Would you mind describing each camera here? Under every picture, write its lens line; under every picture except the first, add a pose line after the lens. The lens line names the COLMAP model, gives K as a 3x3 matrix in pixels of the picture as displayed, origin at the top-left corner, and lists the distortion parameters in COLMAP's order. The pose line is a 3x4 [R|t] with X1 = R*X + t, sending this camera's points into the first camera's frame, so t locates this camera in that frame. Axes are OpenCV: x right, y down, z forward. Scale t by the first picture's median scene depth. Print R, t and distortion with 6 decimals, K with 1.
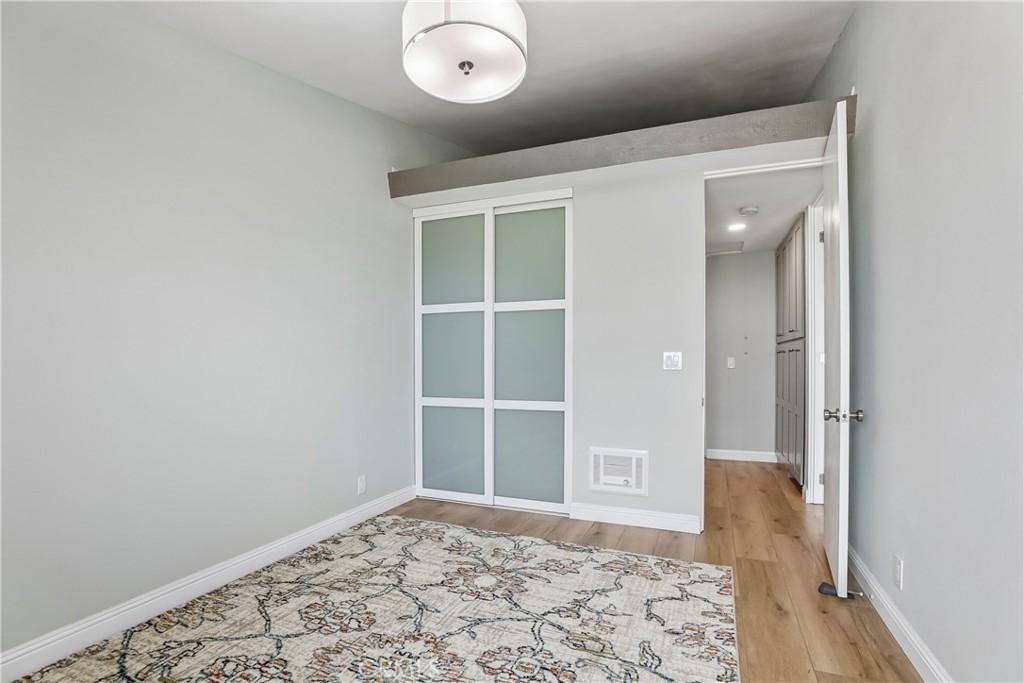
lens RADIAL K [[478.9, 0, 516.2], [0, 478.9, 365.0], [0, 0, 1]] dist [-0.033007, 0.000946]
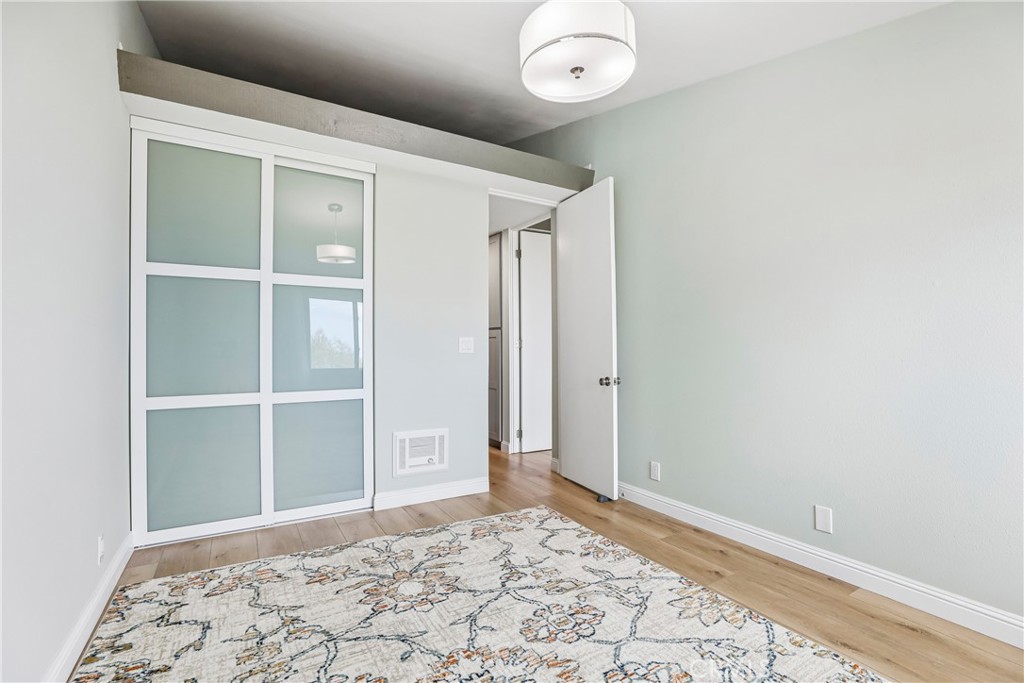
lens RADIAL K [[469.9, 0, 519.1], [0, 469.9, 344.1], [0, 0, 1]] dist [-0.048394, 0.016799]
pose [[0.593437, 0.005598, 0.804861, -0.590781], [0.004332, 0.999939, -0.010149, 0.000283], [-0.804869, 0.009510, 0.593377, 0.279184]]
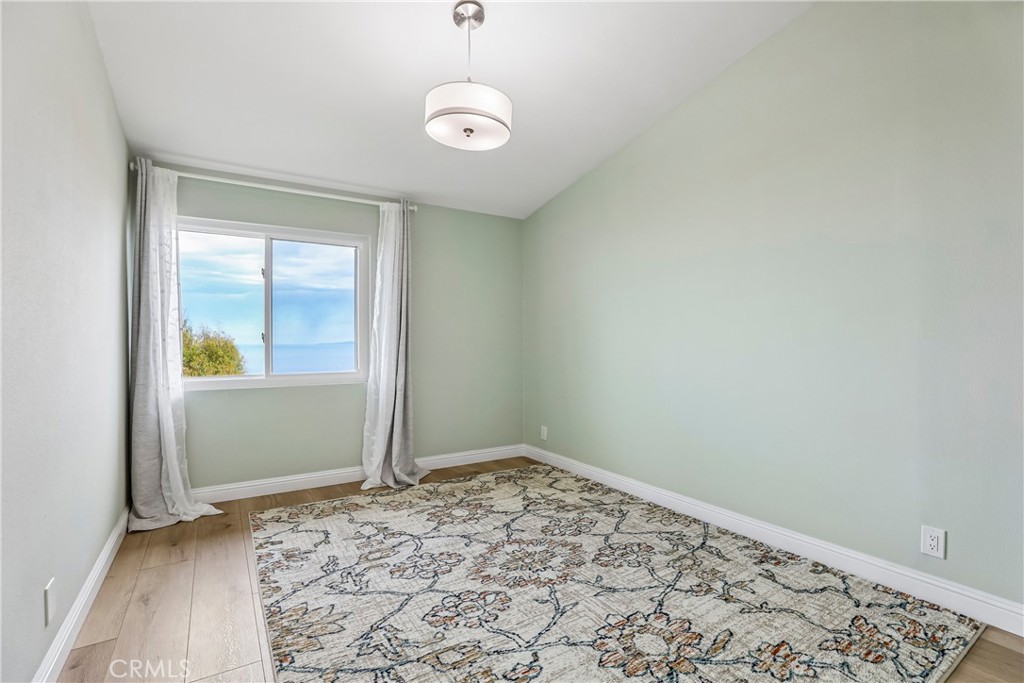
lens RADIAL K [[469.9, 0, 519.1], [0, 469.9, 344.1], [0, 0, 1]] dist [-0.048394, 0.016799]
pose [[-0.566261, 0.007502, -0.824192, 0.556966], [-0.007566, 0.999869, 0.014299, -0.005384], [0.824191, 0.014333, -0.566130, 1.107213]]
